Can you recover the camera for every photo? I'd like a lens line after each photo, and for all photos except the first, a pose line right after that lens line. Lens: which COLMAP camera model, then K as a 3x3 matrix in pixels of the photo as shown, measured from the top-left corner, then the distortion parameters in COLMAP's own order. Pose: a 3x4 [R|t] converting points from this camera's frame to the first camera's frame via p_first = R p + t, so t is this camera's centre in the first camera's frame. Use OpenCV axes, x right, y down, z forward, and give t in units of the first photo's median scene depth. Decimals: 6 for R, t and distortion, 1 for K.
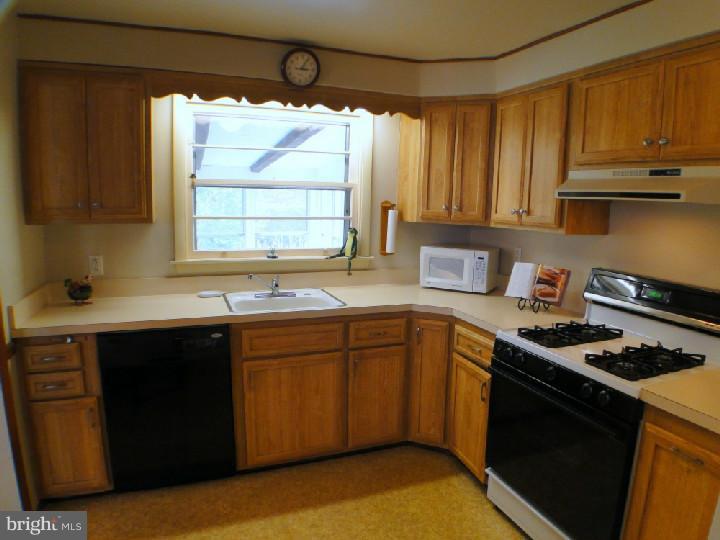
lens RADIAL K [[475.2, 0, 360.5], [0, 475.2, 266.1], [0, 0, 1]] dist [-0.110220, 0.004490]
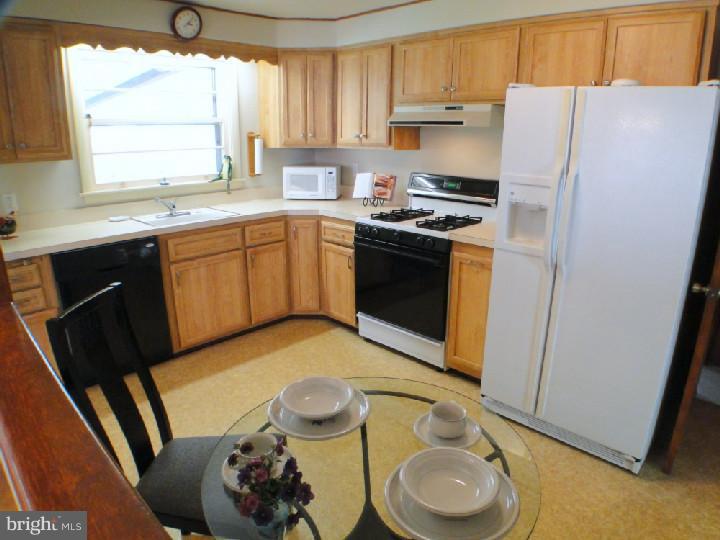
lens RADIAL K [[472.7, 0, 360.0], [0, 472.7, 270.0], [0, 0, 1]] dist [-0.109765, 0.025728]
pose [[0.916832, -0.134571, 0.375912, -0.239636], [0.075887, 0.983060, 0.166835, 0.043838], [-0.391996, -0.124433, 0.911513, -0.327456]]
